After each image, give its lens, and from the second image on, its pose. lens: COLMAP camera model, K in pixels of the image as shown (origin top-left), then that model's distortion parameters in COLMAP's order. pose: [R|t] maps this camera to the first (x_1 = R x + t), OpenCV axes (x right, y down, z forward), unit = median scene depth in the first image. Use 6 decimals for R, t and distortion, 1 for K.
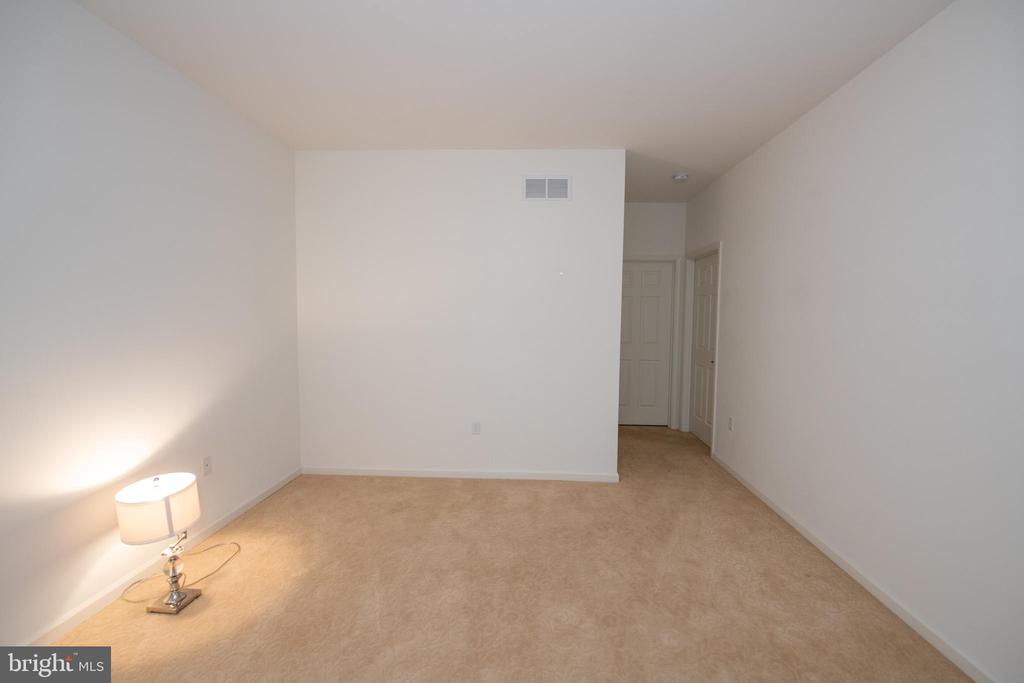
lens RADIAL K [[430.6, 0, 514.0], [0, 430.6, 337.0], [0, 0, 1]] dist [-0.020389, -0.000207]
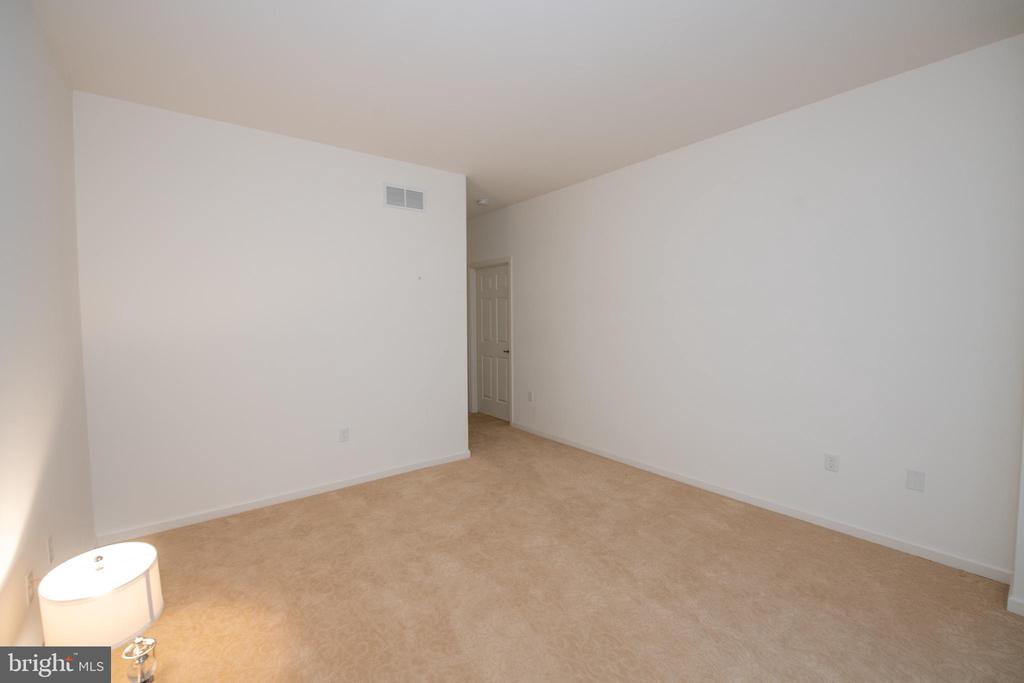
lens RADIAL K [[430.6, 0, 514.0], [0, 430.6, 337.0], [0, 0, 1]] dist [-0.020389, -0.000207]
pose [[0.765466, -0.051810, 0.641387, -0.420401], [0.055952, 0.998337, 0.013868, 0.000386], [-0.641039, 0.025272, 0.767092, 0.013834]]
